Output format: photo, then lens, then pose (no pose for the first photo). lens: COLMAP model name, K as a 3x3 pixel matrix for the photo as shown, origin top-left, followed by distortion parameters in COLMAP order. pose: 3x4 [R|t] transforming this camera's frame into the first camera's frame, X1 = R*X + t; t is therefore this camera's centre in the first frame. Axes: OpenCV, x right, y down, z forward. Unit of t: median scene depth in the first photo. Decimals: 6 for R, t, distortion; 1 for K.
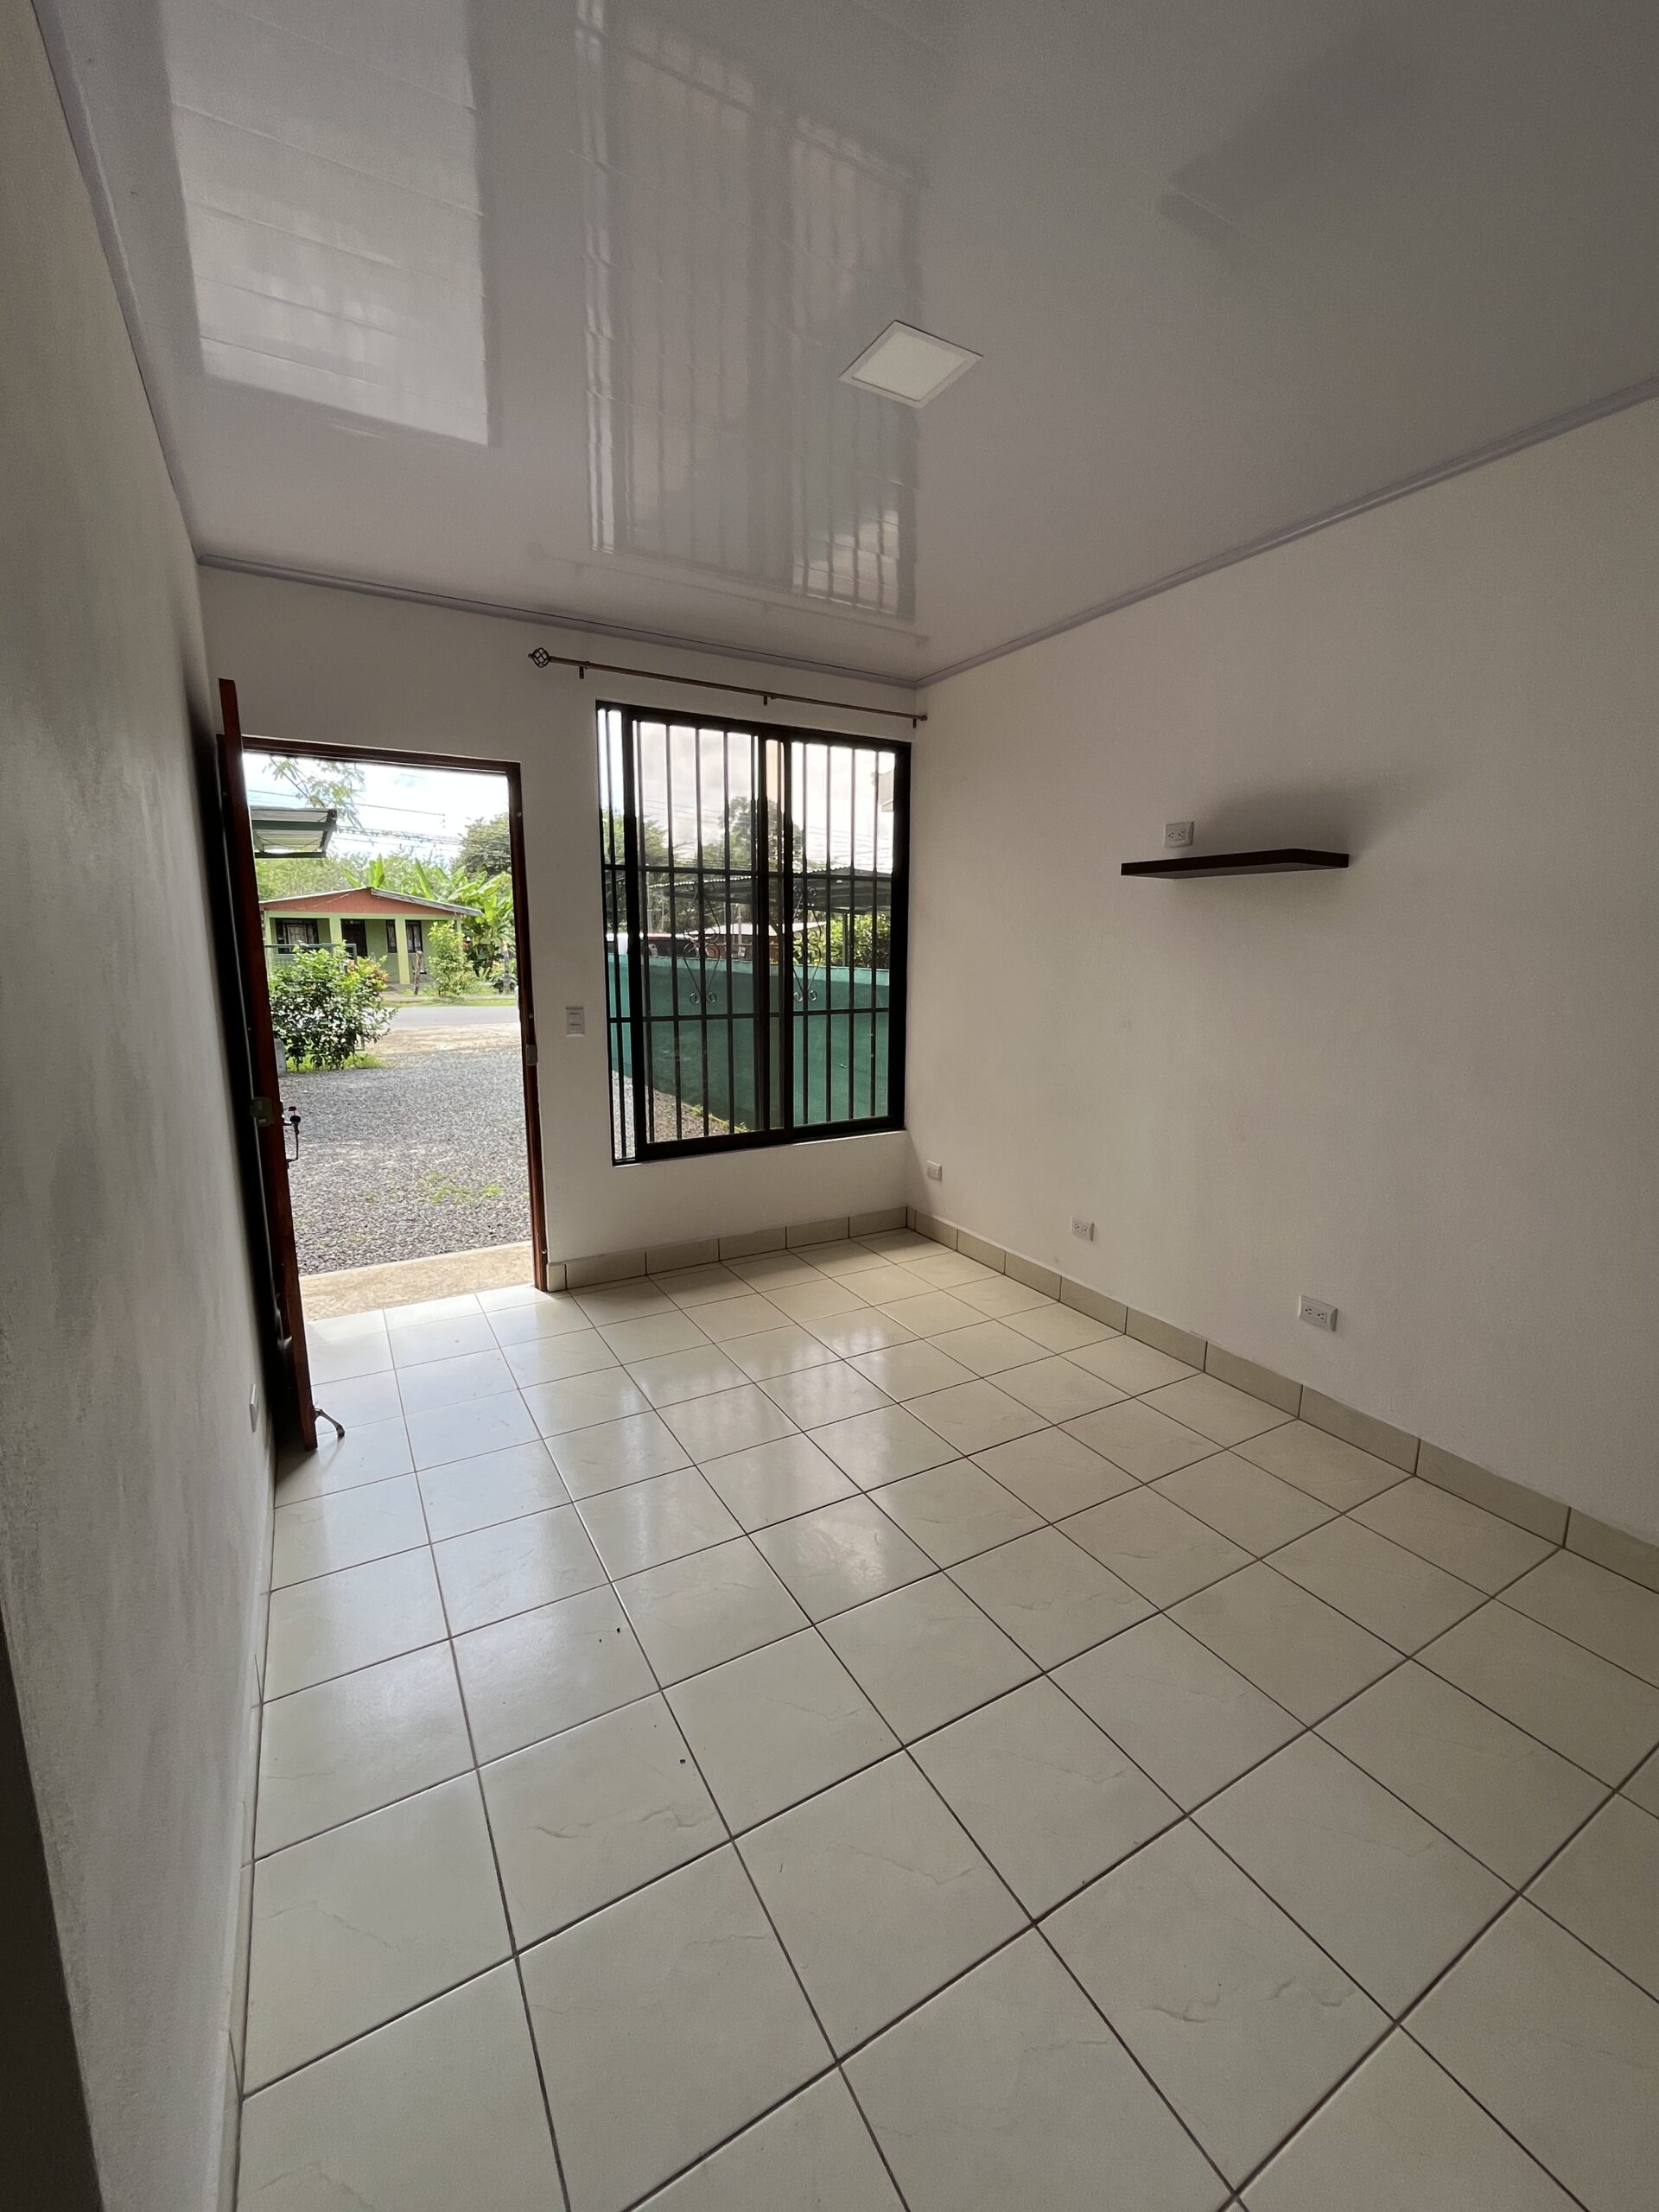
lens RADIAL K [[900.0, 0, 826.7], [0, 900.0, 1105.1], [0, 0, 1]] dist [0.002592, 0.000057]
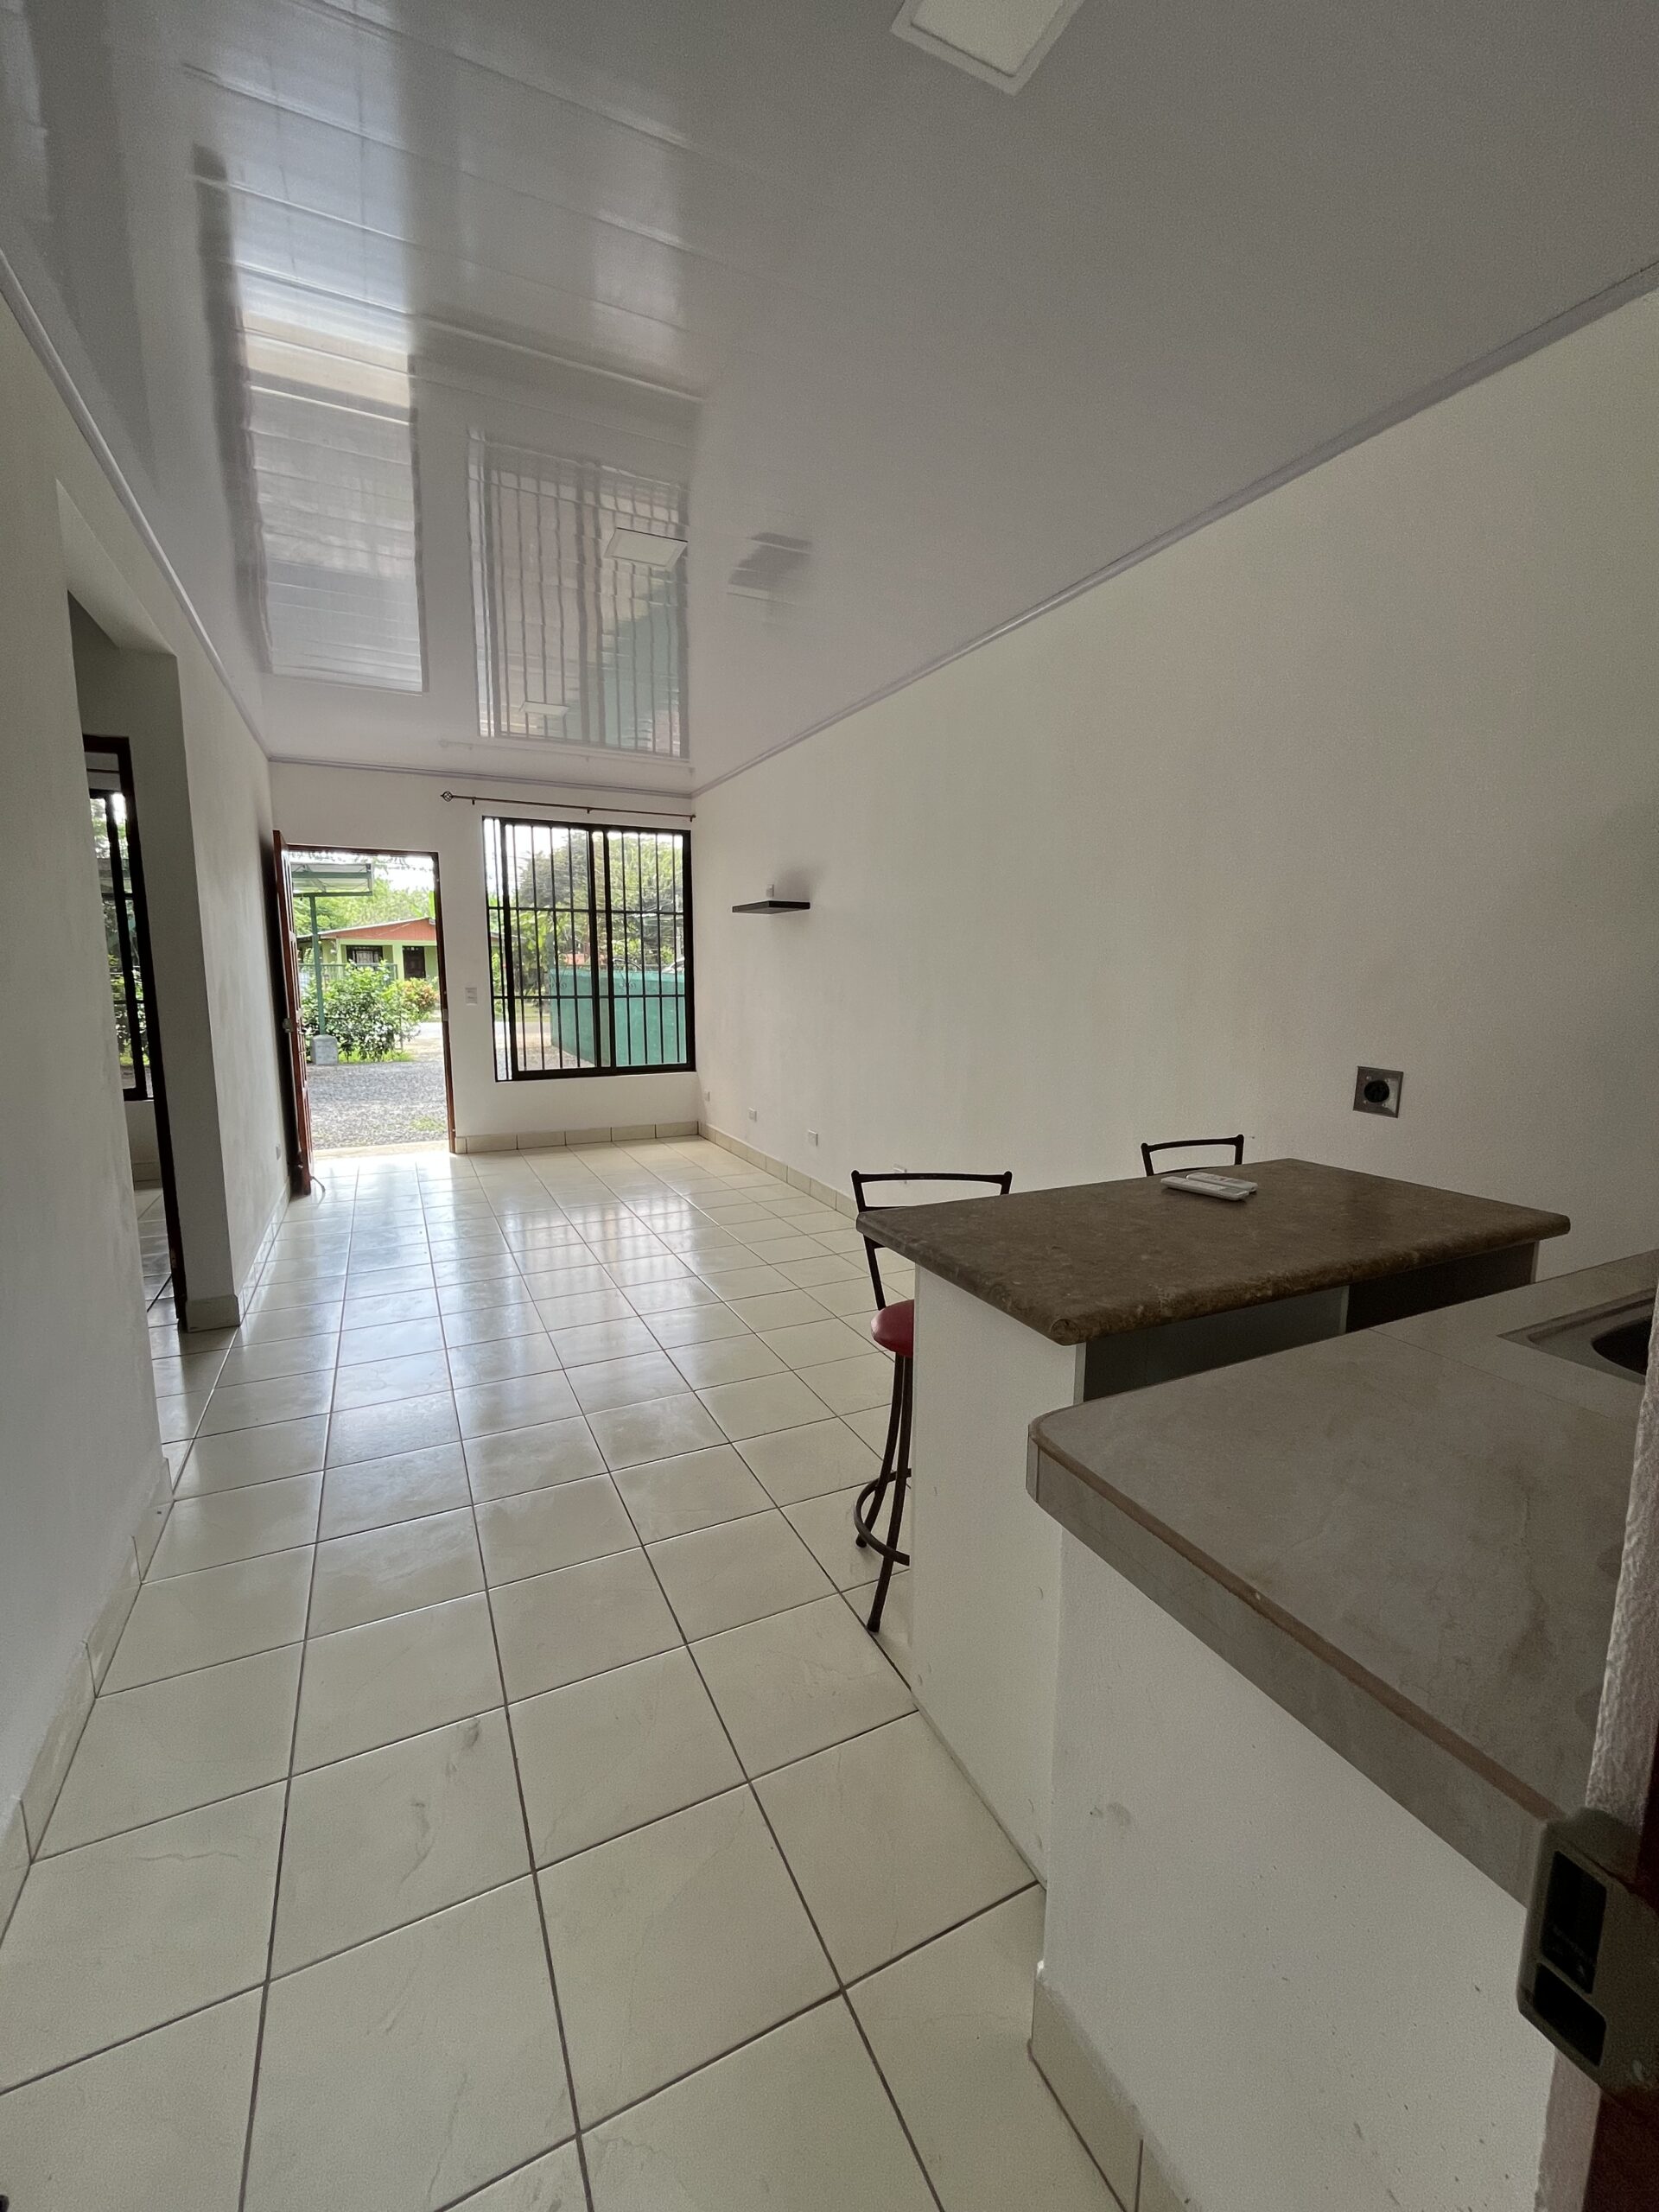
lens RADIAL K [[900.0, 0, 829.9], [0, 900.0, 1101.5], [0, 0, 1]] dist [0.002592, 0.000057]
pose [[0.998150, 0.007074, -0.060380, 0.440954], [-0.009040, 0.999436, -0.032349, 0.136979], [0.060117, 0.032835, 0.997651, -0.587416]]
